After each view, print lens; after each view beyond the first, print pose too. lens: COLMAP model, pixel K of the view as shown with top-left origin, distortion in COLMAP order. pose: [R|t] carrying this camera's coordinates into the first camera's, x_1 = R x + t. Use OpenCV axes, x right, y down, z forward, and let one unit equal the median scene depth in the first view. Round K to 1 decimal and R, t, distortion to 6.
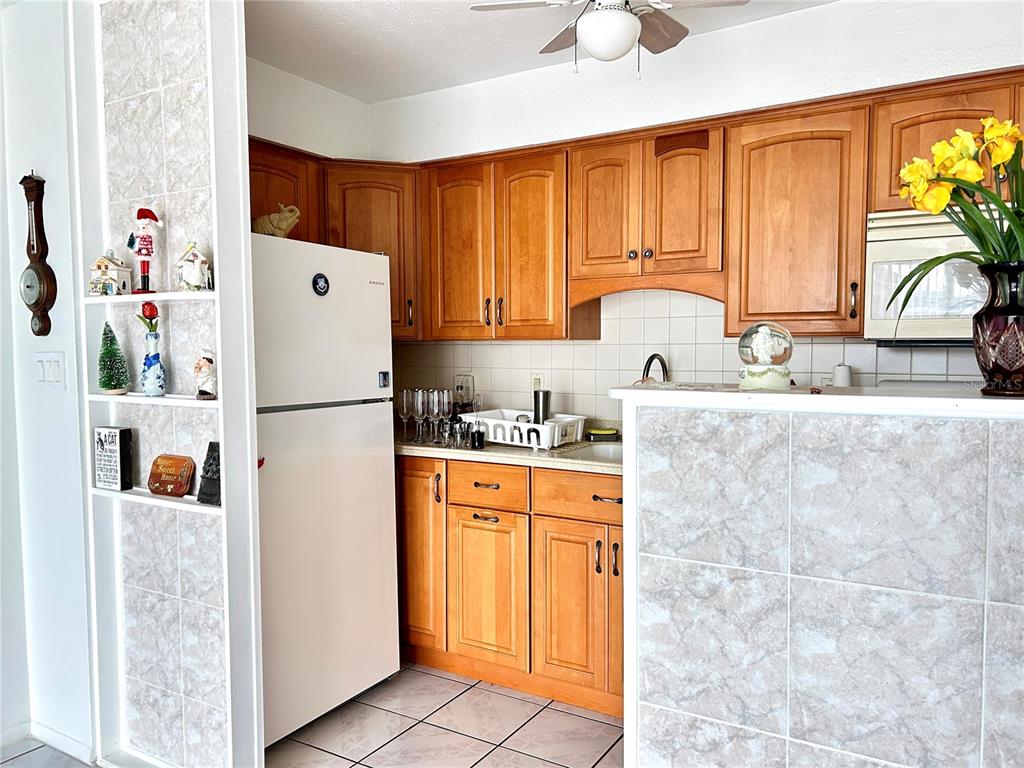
lens RADIAL K [[777.9, 0, 513.1], [0, 777.9, 385.5], [0, 0, 1]] dist [0.038366, -0.037727]
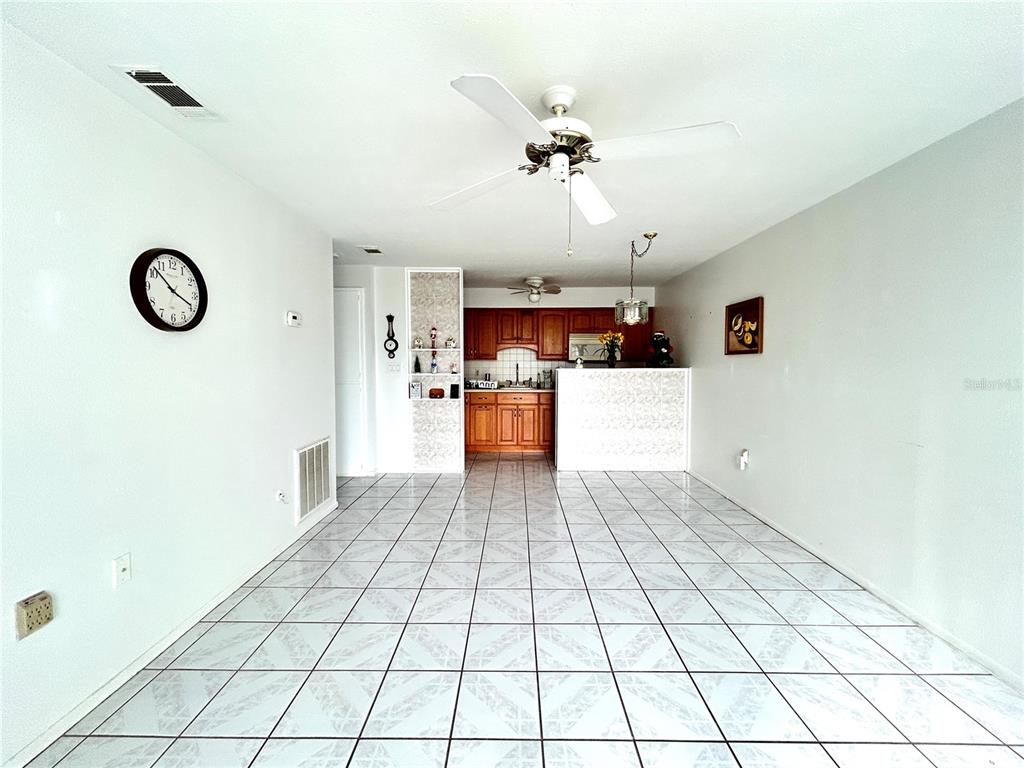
lens RADIAL K [[415.4, 0, 513.5], [0, 415.4, 382.7], [0, 0, 1]] dist [-0.000075, -0.000011]
pose [[0.859881, -0.023421, 0.509957, -1.111080], [0.023864, 0.999699, 0.005676, 0.053153], [-0.509937, 0.007289, 0.860181, -0.970004]]
